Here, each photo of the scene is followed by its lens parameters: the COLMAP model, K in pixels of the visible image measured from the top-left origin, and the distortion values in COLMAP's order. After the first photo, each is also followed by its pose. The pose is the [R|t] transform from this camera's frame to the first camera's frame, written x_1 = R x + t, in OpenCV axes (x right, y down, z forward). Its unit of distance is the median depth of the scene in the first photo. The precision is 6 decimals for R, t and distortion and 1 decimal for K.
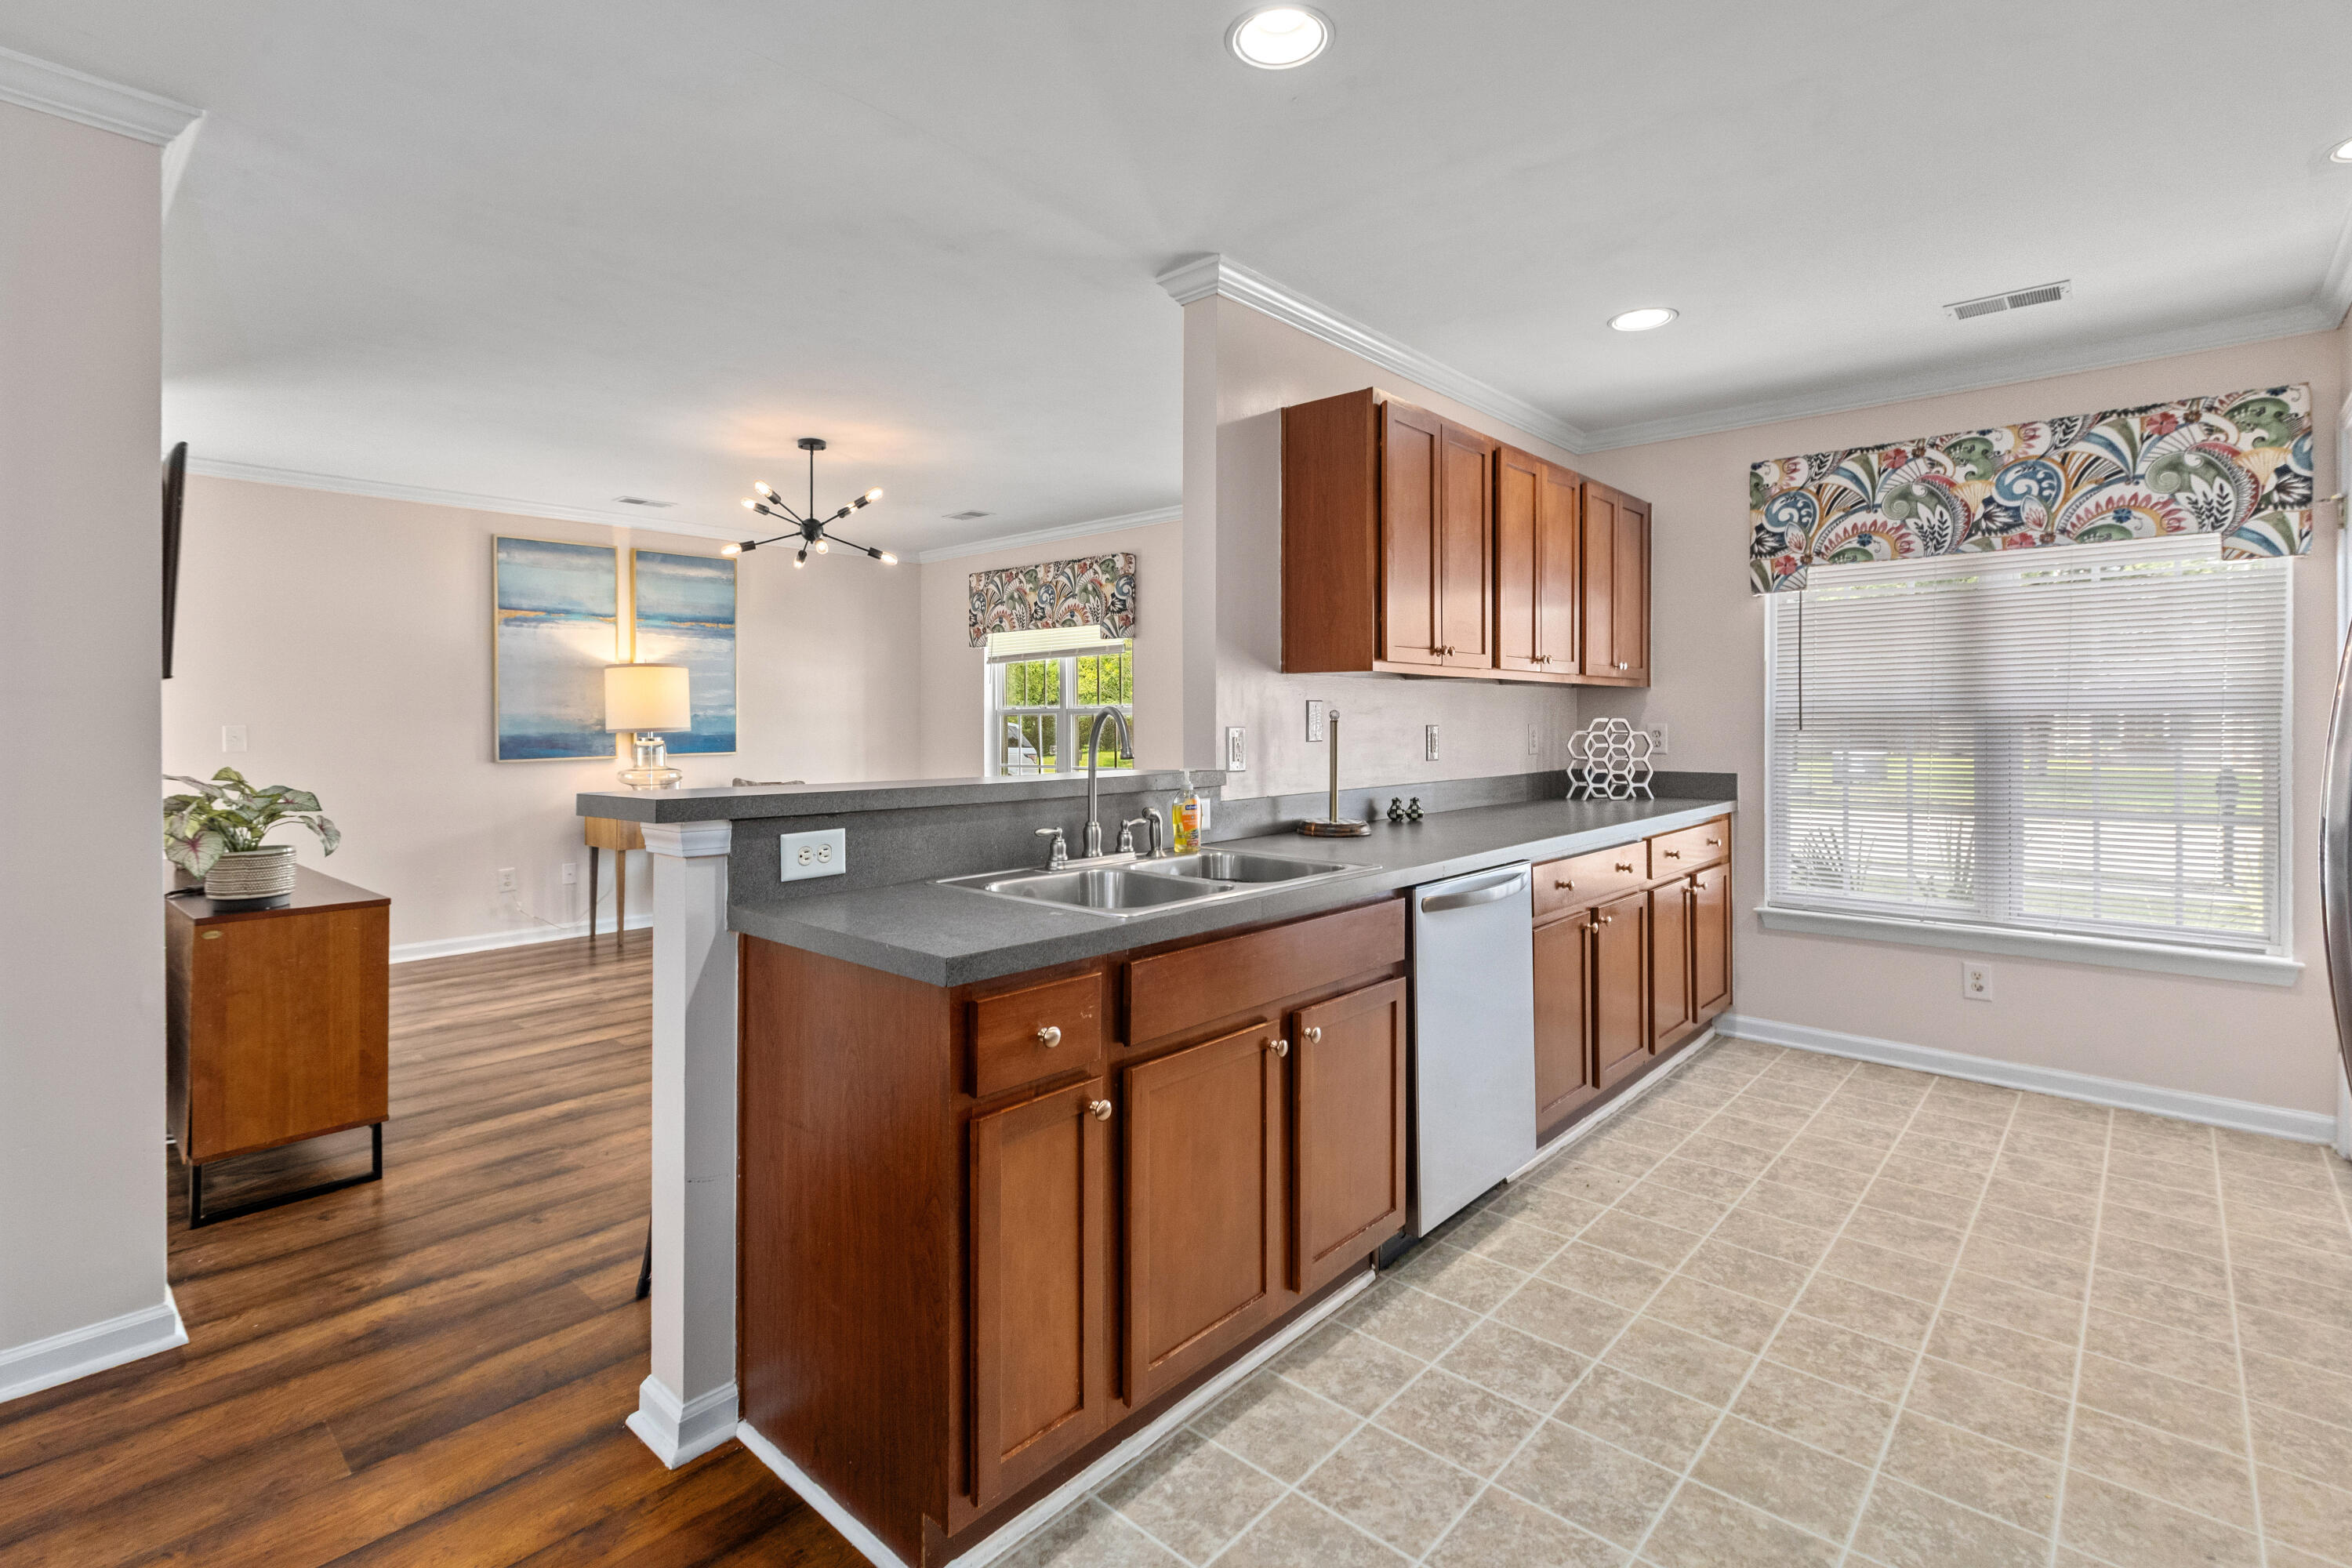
lens RADIAL K [[1080.2, 0, 1167.8], [0, 1080.2, 712.3], [0, 0, 1]] dist [0.001550, -0.001635]
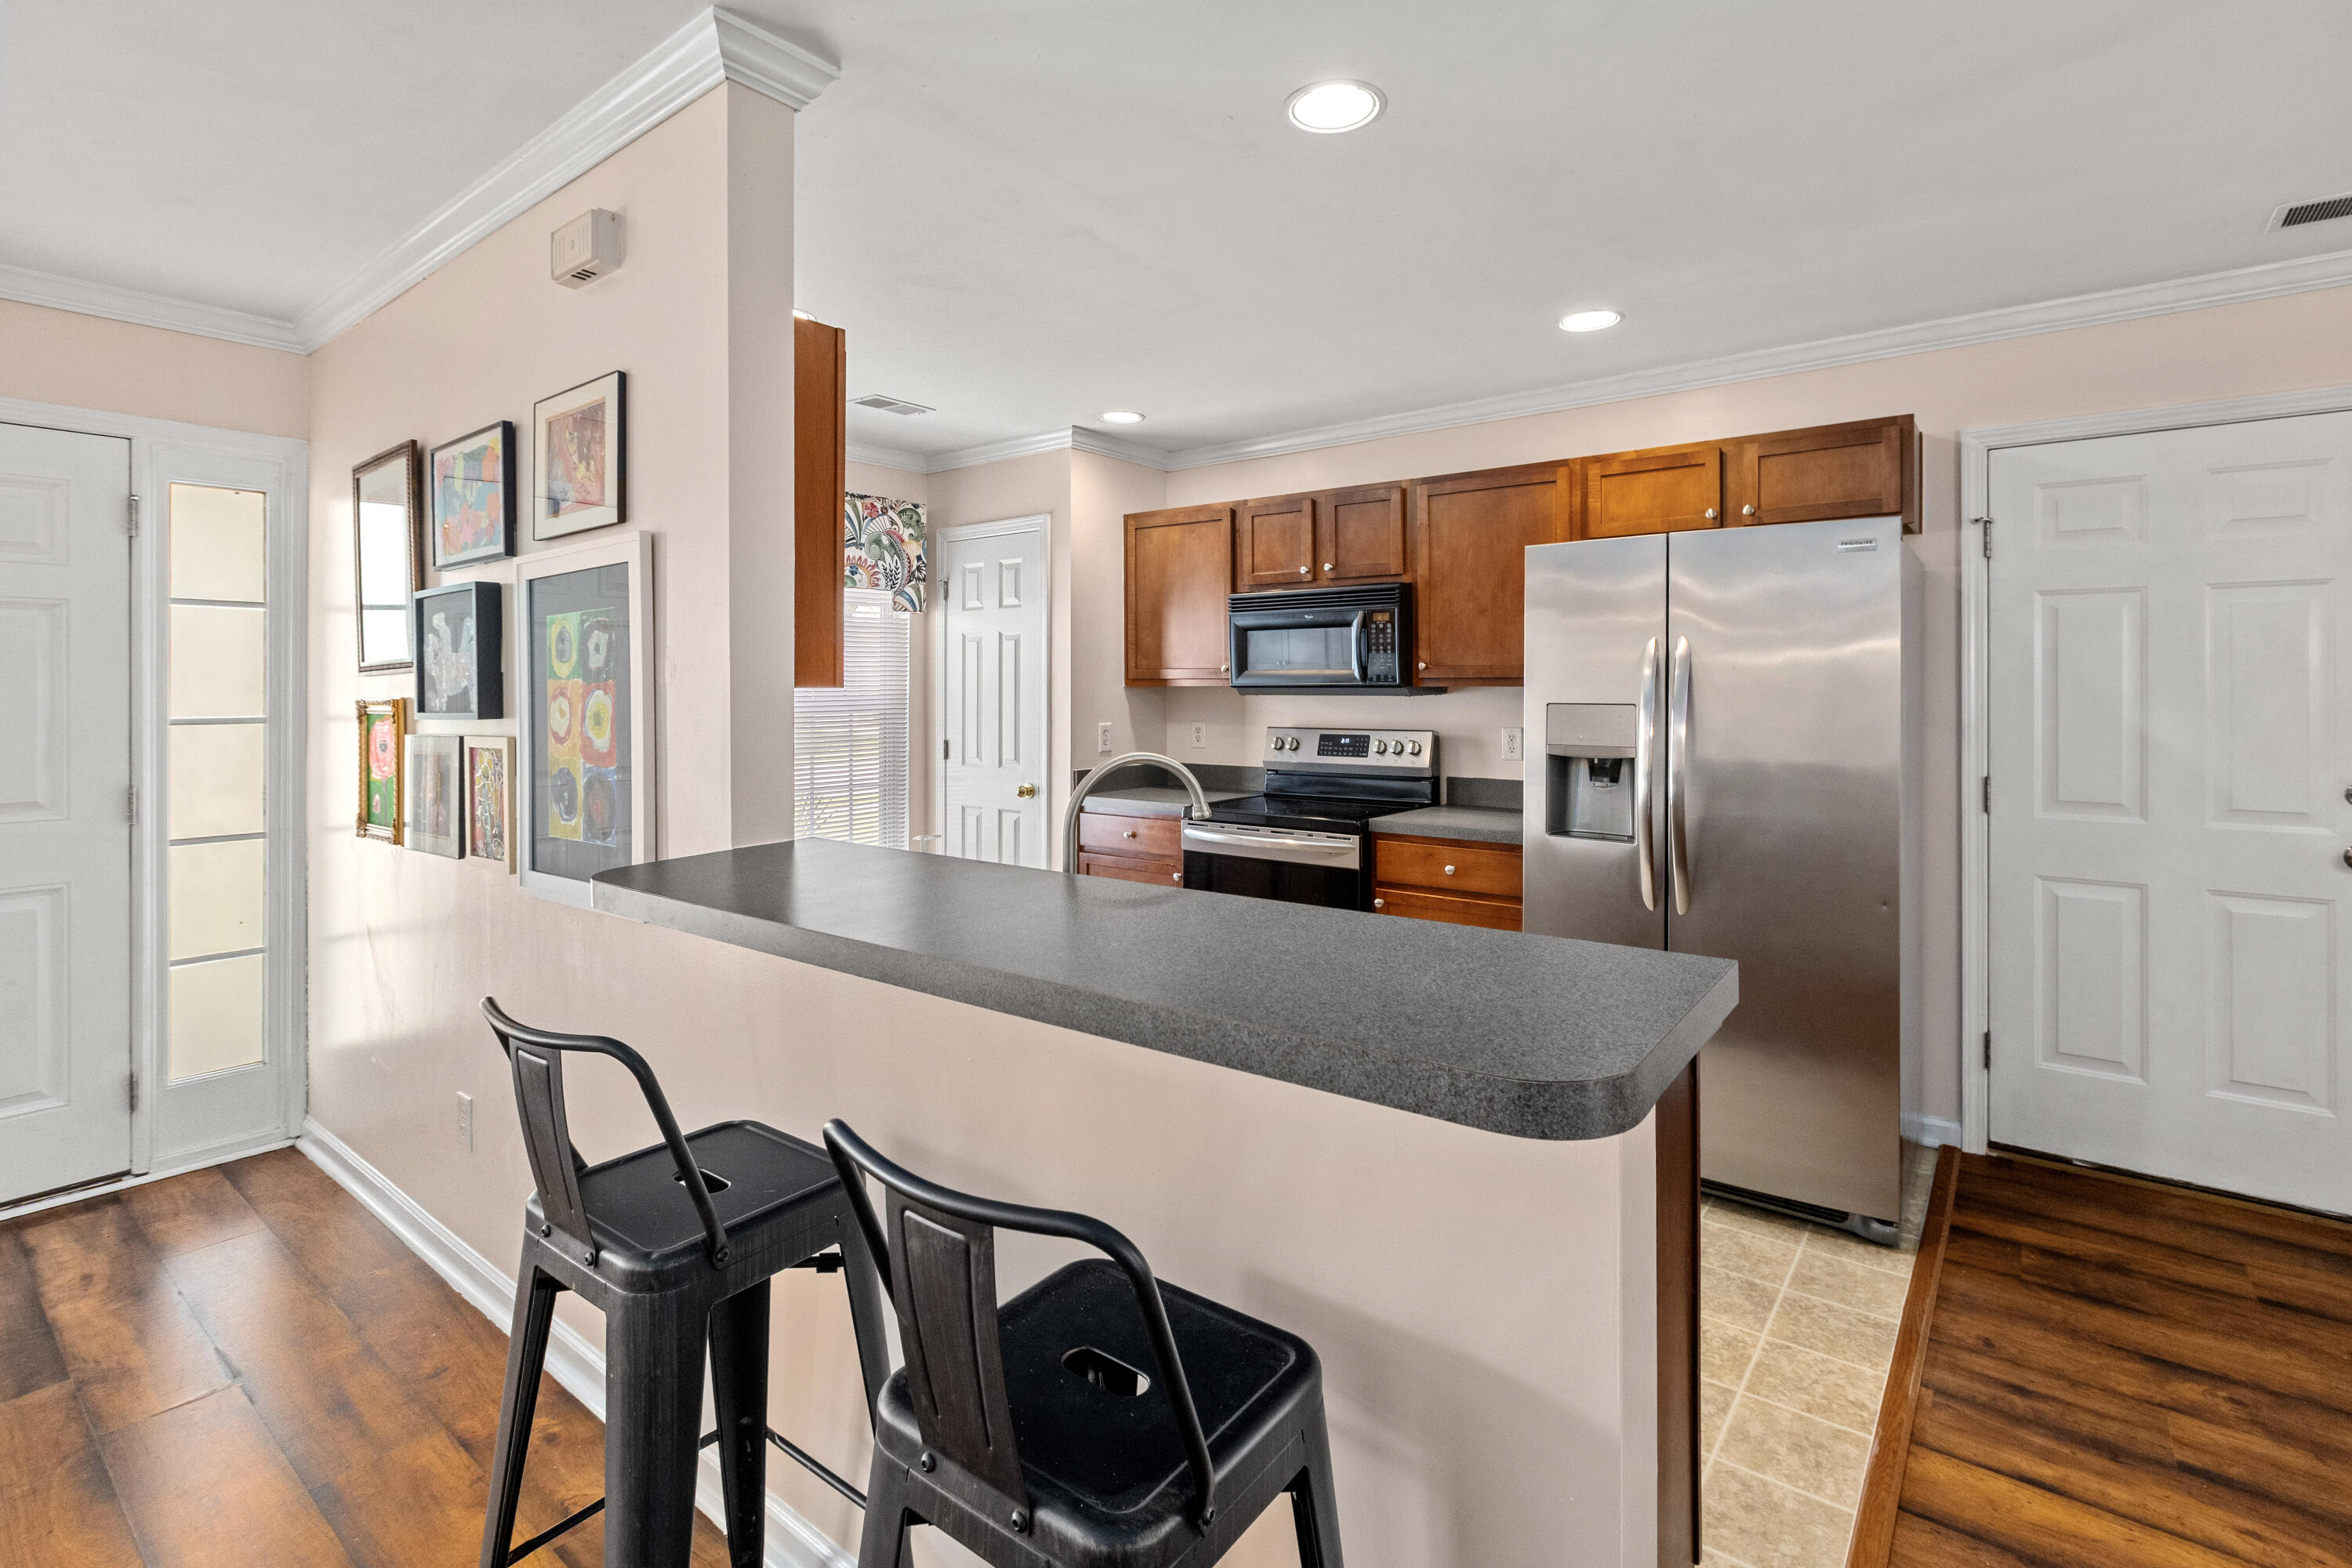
lens RADIAL K [[1080.2, 0, 1173.8], [0, 1080.2, 685.5], [0, 0, 1]] dist [0.001550, -0.001635]
pose [[-0.072646, 0.002143, 0.997355, -0.523563], [-0.002228, 0.999995, -0.002311, -0.033451], [-0.997355, -0.002390, -0.072641, 0.698487]]
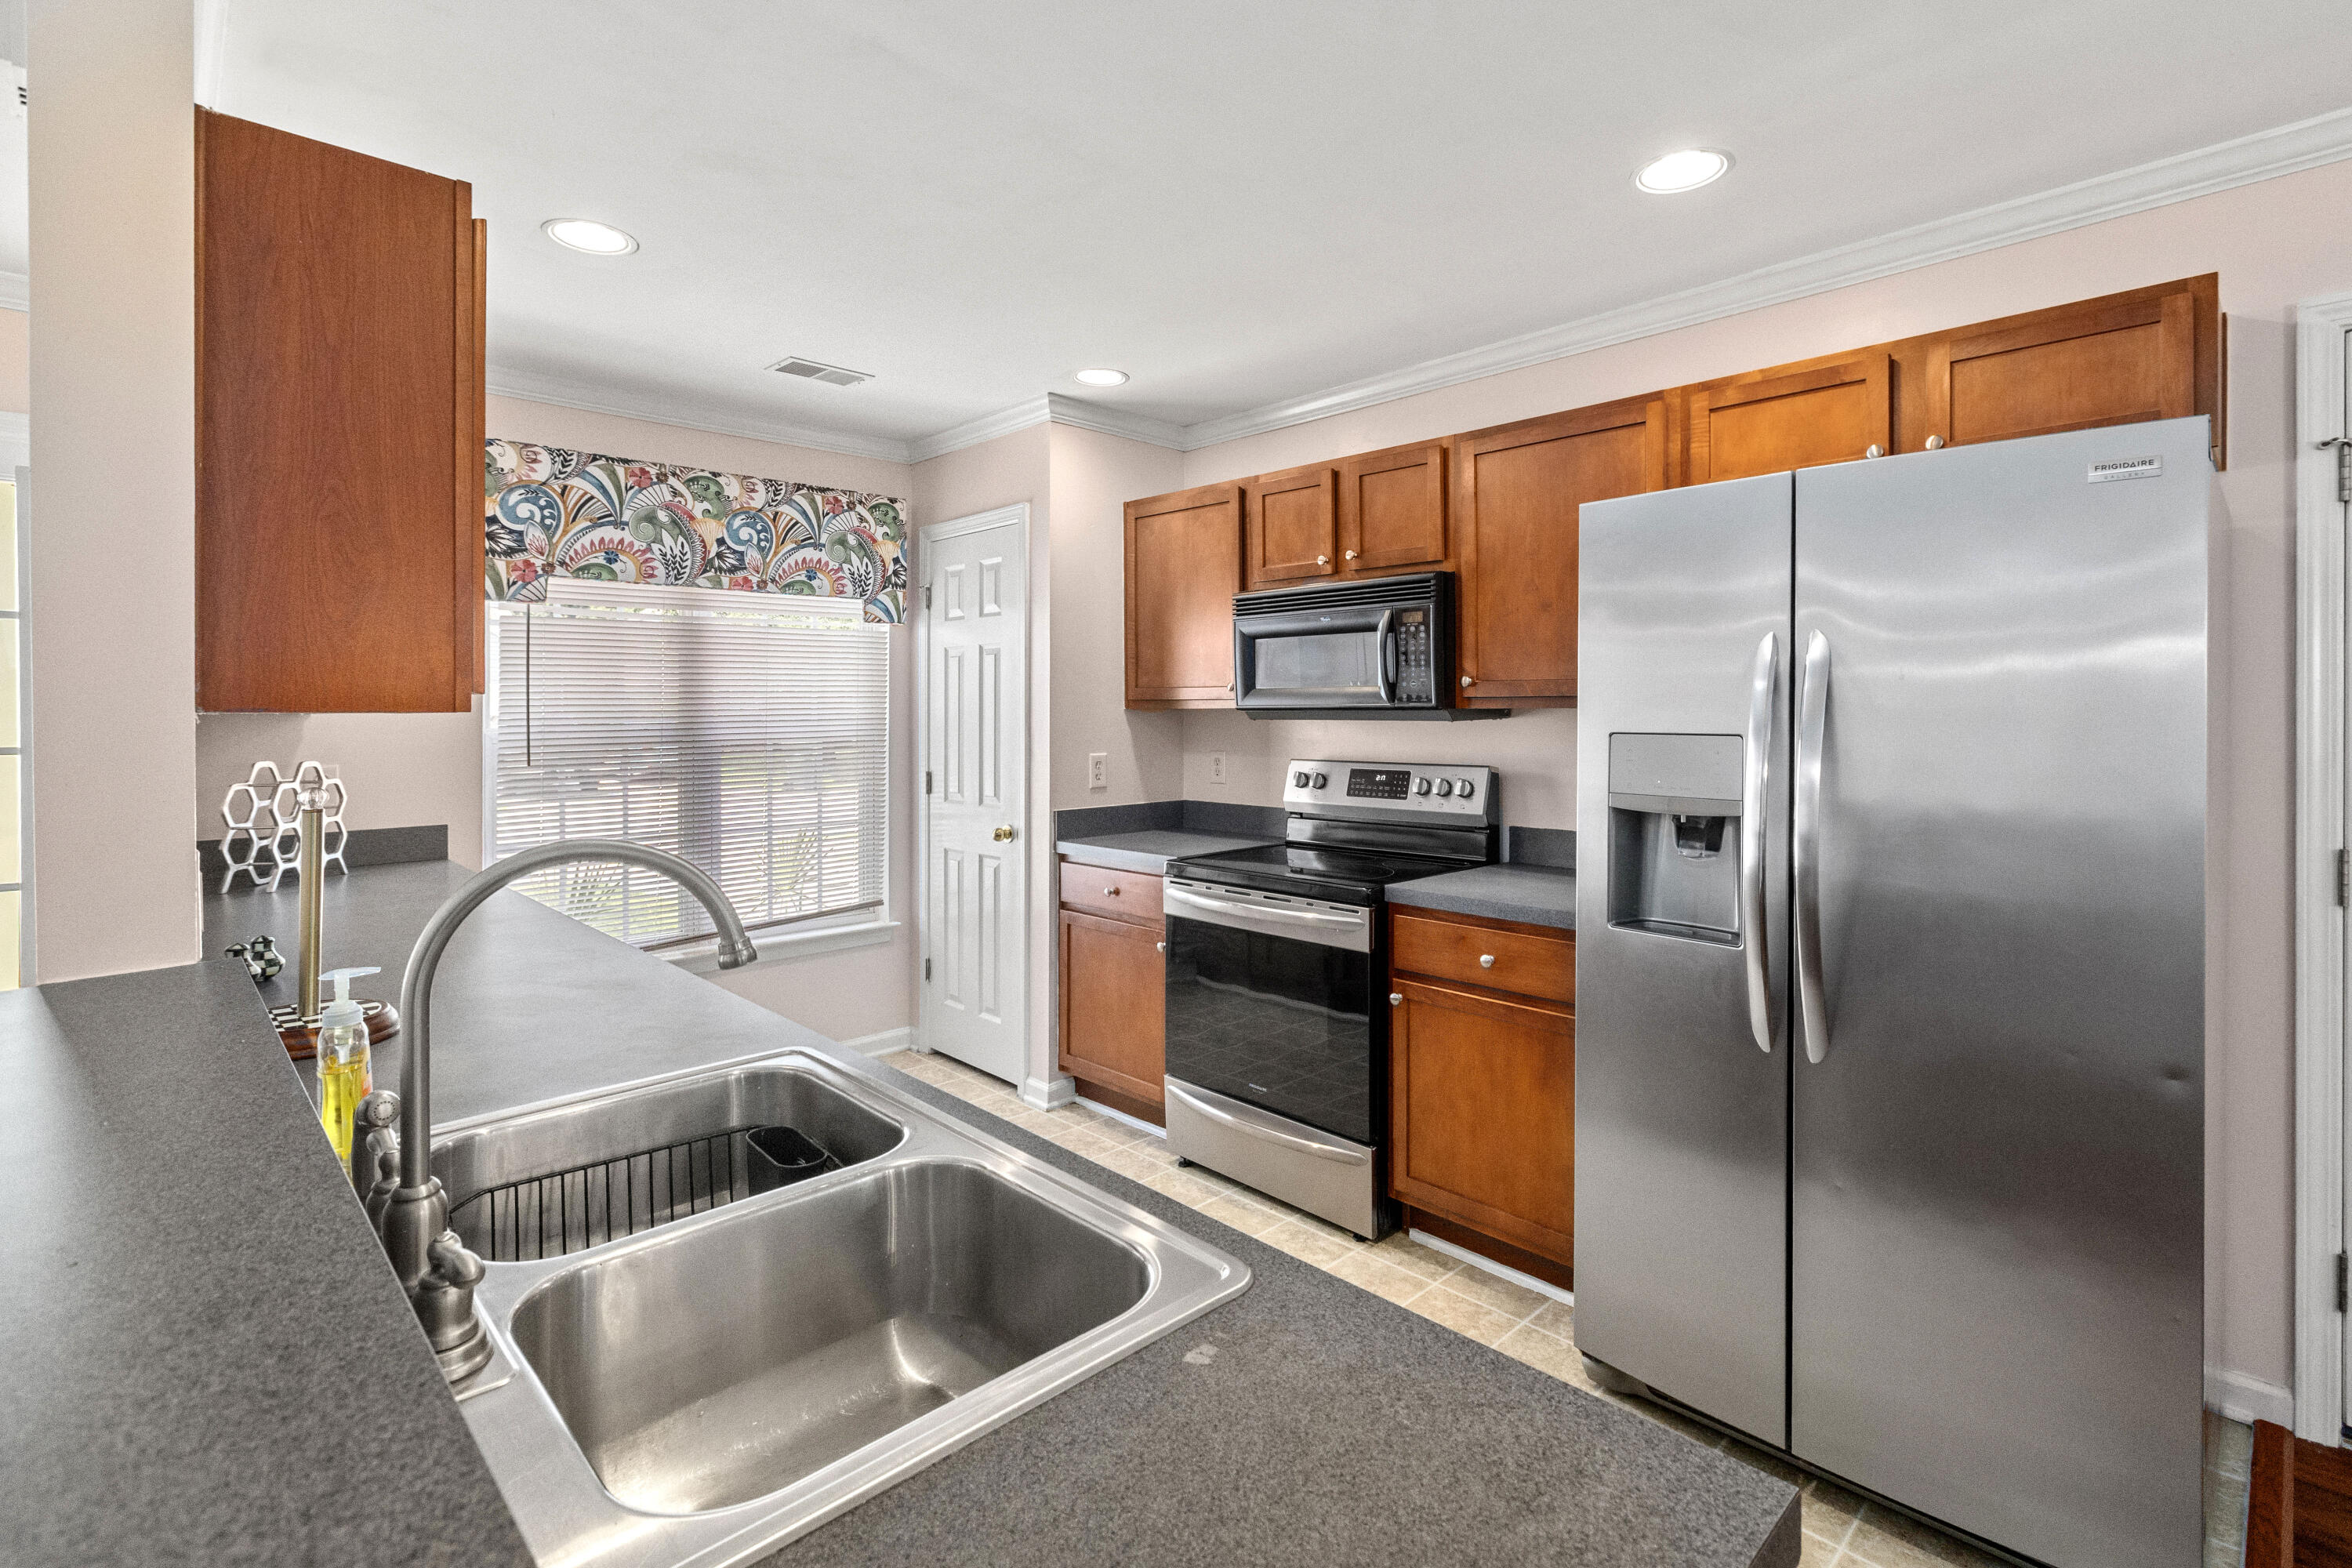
lens RADIAL K [[1080.2, 0, 1172.3], [0, 1080.2, 714.0], [0, 0, 1]] dist [0.001550, -0.001635]
pose [[0.067103, -0.002467, 0.997743, -0.276112], [-0.000984, 0.999996, 0.002539, -0.033222], [-0.997746, -0.001152, 0.067100, 0.529300]]
